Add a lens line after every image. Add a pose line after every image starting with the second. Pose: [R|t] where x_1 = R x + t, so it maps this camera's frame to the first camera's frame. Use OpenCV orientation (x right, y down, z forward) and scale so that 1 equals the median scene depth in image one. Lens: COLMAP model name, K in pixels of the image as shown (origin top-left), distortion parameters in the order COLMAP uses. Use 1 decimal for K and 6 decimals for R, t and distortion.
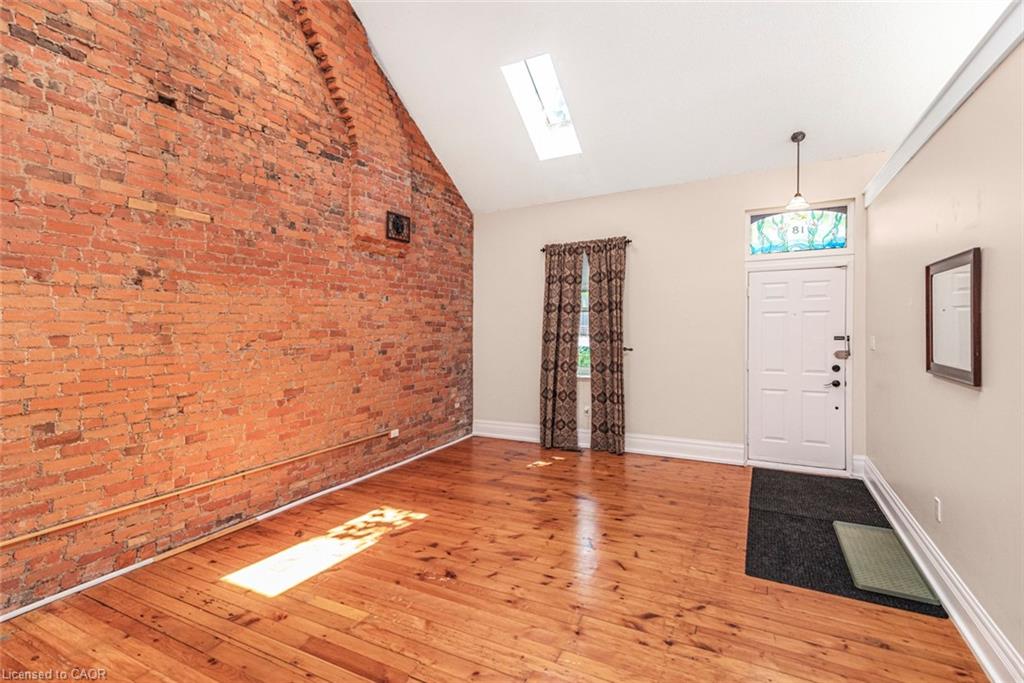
lens RADIAL K [[470.9, 0, 514.2], [0, 470.9, 339.3], [0, 0, 1]] dist [0.015945, -0.000327]
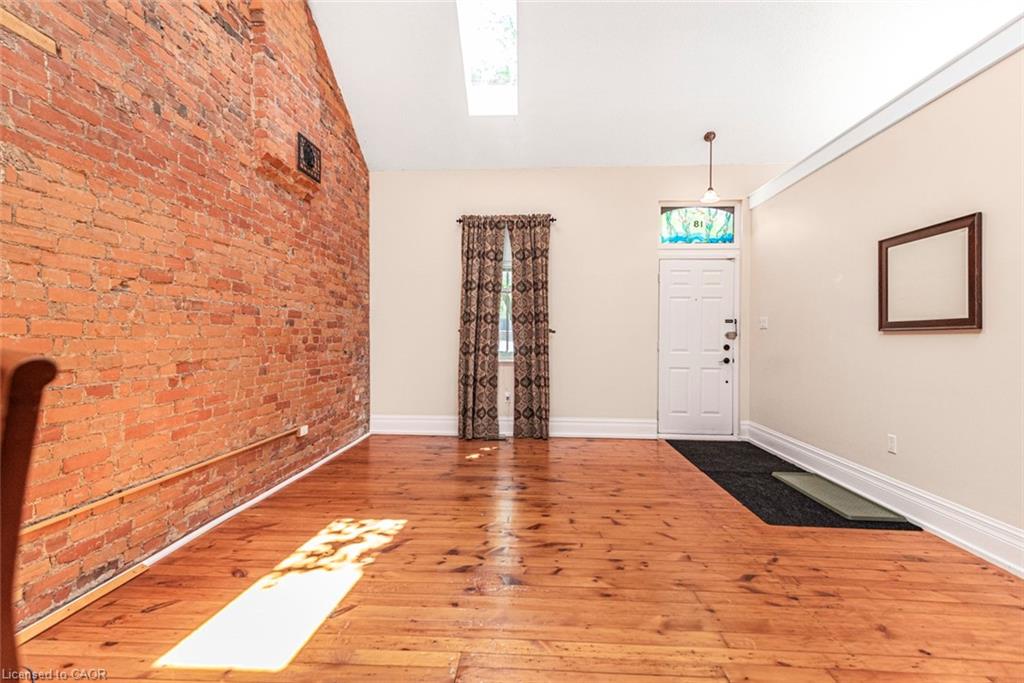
lens RADIAL K [[465.2, 0, 510.5], [0, 465.2, 357.6], [0, 0, 1]] dist [0.015446, -0.000352]
pose [[0.913107, -0.003119, 0.407708, -0.334395], [-0.003289, 0.999882, 0.015014, 0.090193], [-0.407707, -0.015050, 0.912989, 0.230374]]
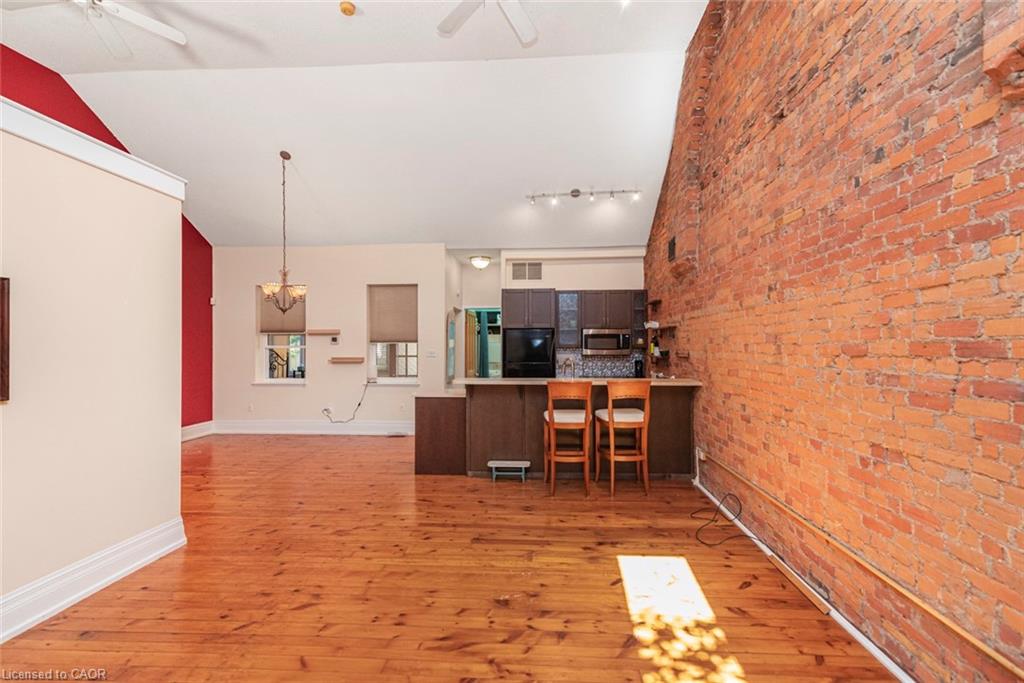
lens RADIAL K [[460.1, 0, 517.7], [0, 460.1, 343.9], [0, 0, 1]] dist [0.002680, -0.000153]
pose [[-0.916921, 0.013076, -0.398855, 0.144671], [0.002038, 0.999603, 0.028087, -0.033717], [0.399064, 0.024941, -0.916584, 1.374031]]
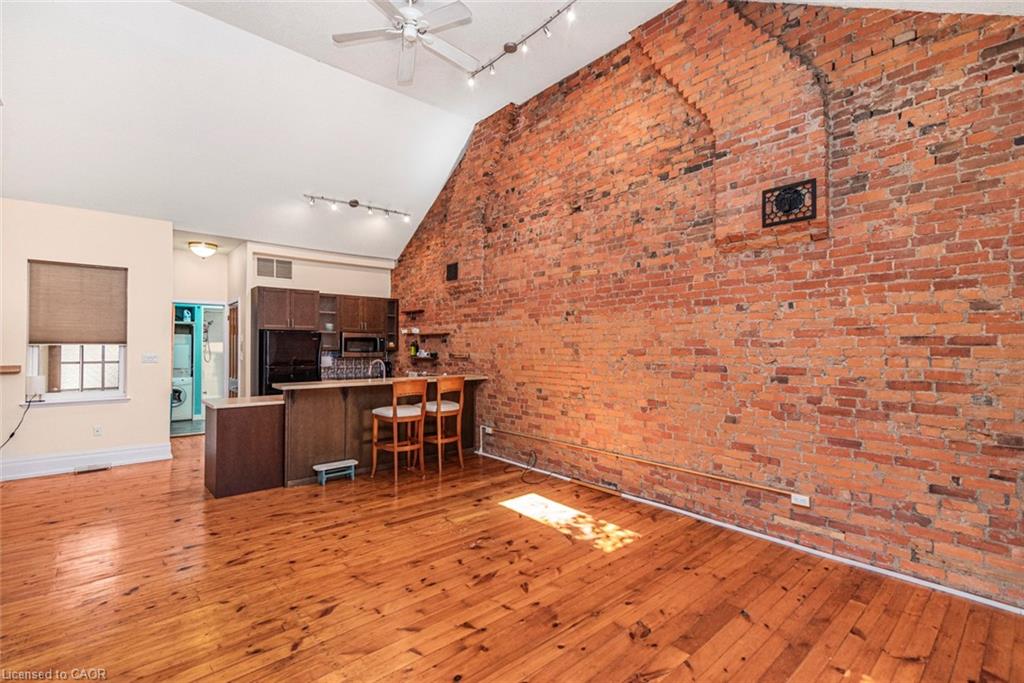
lens RADIAL K [[465.6, 0, 501.6], [0, 465.6, 342.6], [0, 0, 1]] dist [0.014696, -0.000381]
pose [[-0.375387, 0.003227, -0.926863, 0.718473], [-0.022914, 0.999656, 0.012761, -0.038413], [0.926585, 0.026029, -0.375184, 1.118324]]
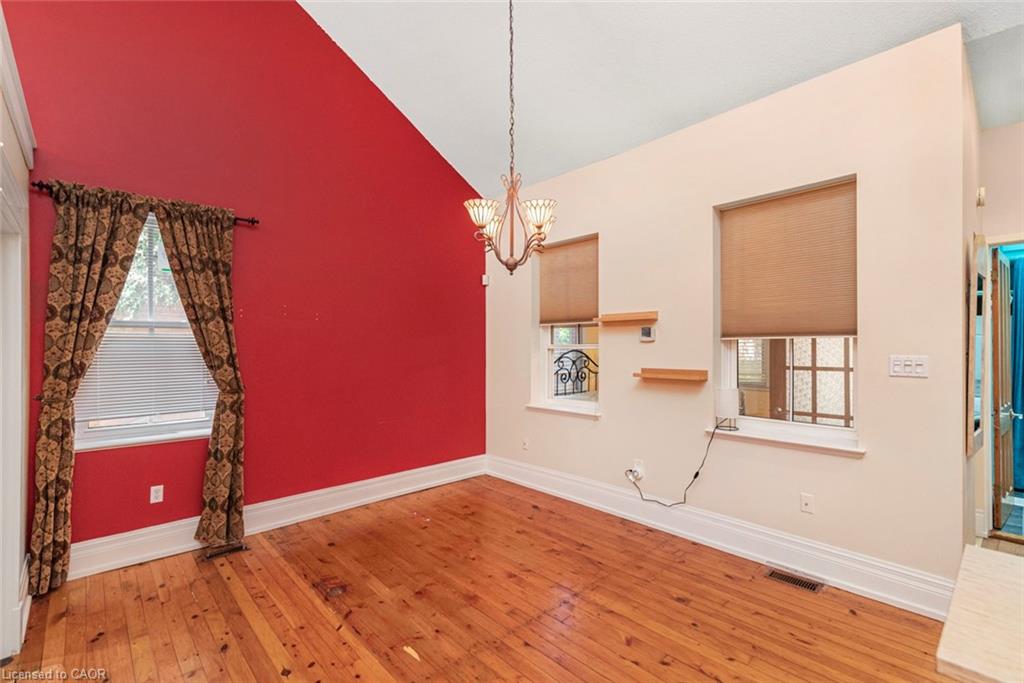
lens RADIAL K [[470.9, 0, 514.2], [0, 470.9, 339.3], [0, 0, 1]] dist [0.015945, -0.000327]
pose [[-0.938225, 0.020808, 0.345401, -0.004853], [0.026328, 0.999590, 0.011297, -0.001321], [-0.345024, 0.019692, -0.938387, 0.272813]]
